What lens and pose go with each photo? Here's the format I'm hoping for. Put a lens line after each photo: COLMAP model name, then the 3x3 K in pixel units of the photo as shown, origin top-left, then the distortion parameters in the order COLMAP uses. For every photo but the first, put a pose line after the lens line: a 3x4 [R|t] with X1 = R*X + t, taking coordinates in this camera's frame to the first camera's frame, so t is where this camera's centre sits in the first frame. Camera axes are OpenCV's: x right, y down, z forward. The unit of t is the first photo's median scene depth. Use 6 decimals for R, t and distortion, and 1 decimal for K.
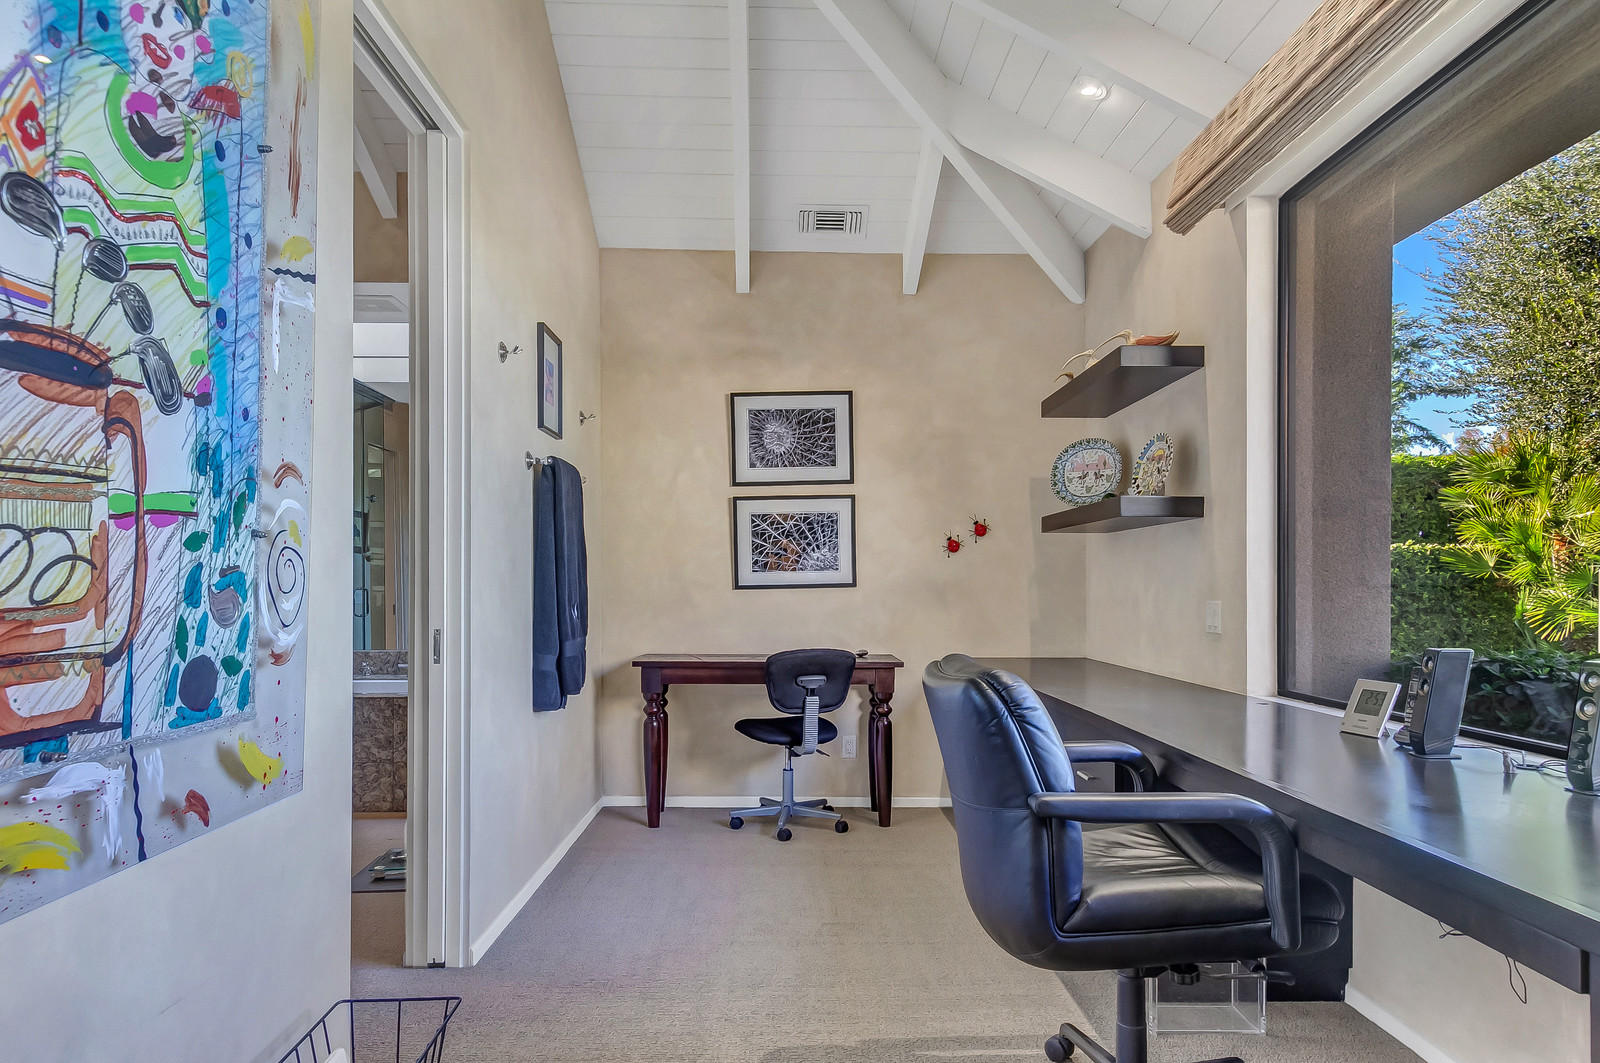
lens RADIAL K [[980.1, 0, 799.6], [0, 980.1, 572.4], [0, 0, 1]] dist [0.004430, 0.000350]
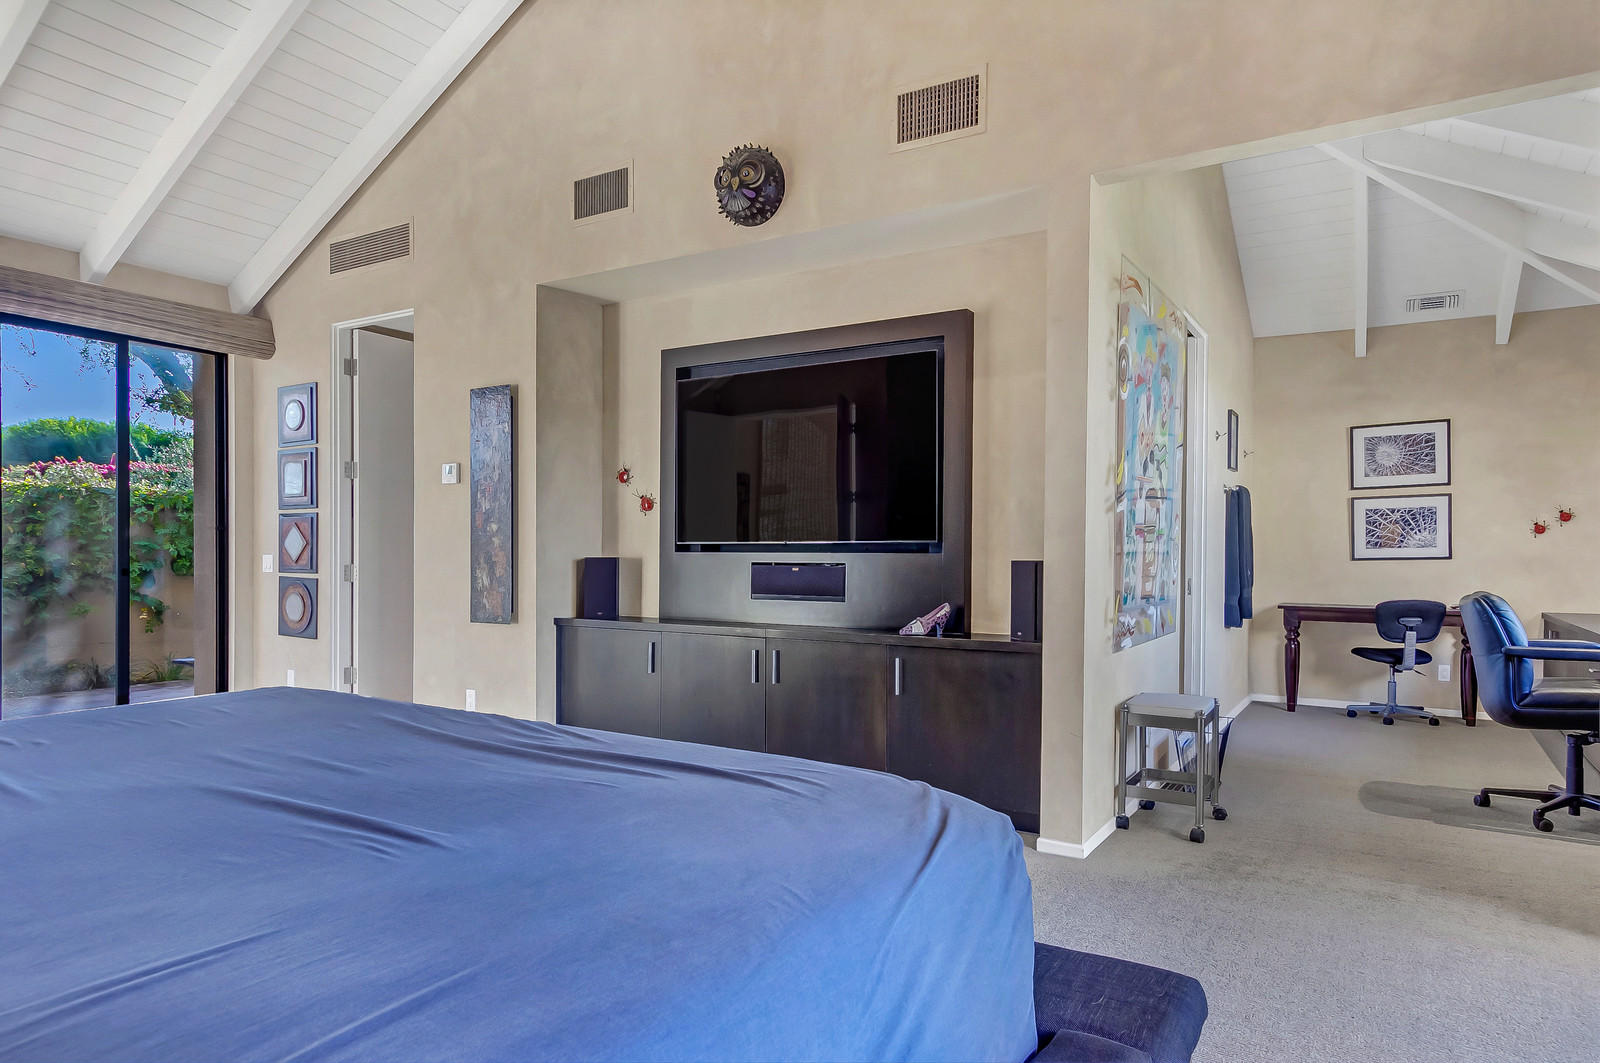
lens RADIAL K [[980.1, 0, 799.6], [0, 980.1, 572.4], [0, 0, 1]] dist [0.004430, 0.000350]
pose [[0.842149, 0.011740, -0.539117, 0.030178], [0.003141, 0.999639, 0.026675, -0.006935], [0.539236, -0.024158, 0.841808, -0.688446]]
